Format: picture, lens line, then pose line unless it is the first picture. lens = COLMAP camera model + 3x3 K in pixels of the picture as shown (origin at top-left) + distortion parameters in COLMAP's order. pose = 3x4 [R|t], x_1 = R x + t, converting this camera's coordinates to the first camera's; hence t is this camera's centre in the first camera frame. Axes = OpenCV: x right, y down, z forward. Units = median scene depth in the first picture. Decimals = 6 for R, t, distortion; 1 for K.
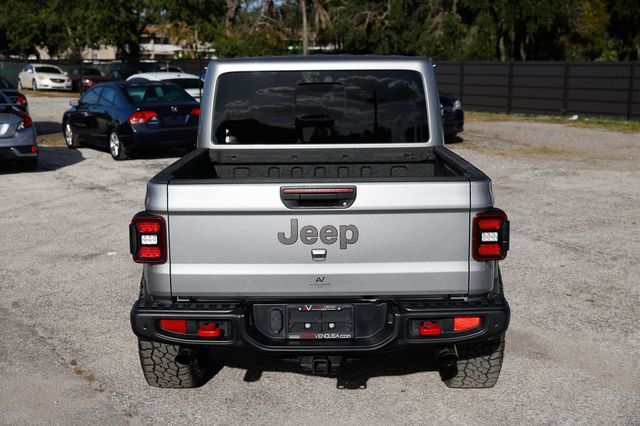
lens RADIAL K [[872.1, 0, 320.0], [0, 872.1, 213.0], [0, 0, 1]] dist [0.003088, 0.003904]
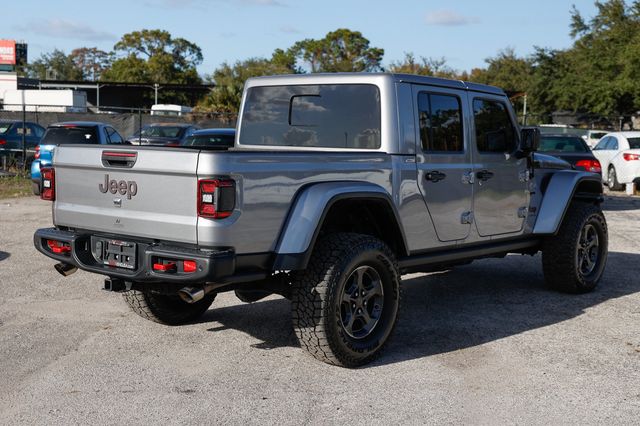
lens RADIAL K [[908.1, 0, 320.0], [0, 908.1, 213.0], [0, 0, 1]] dist [0.024243, 0.045858]
pose [[0.788314, 0.087291, -0.609050, 1.102687], [-0.138897, 0.989580, -0.037948, 0.074363], [0.599391, 0.114510, 0.792224, 0.075514]]
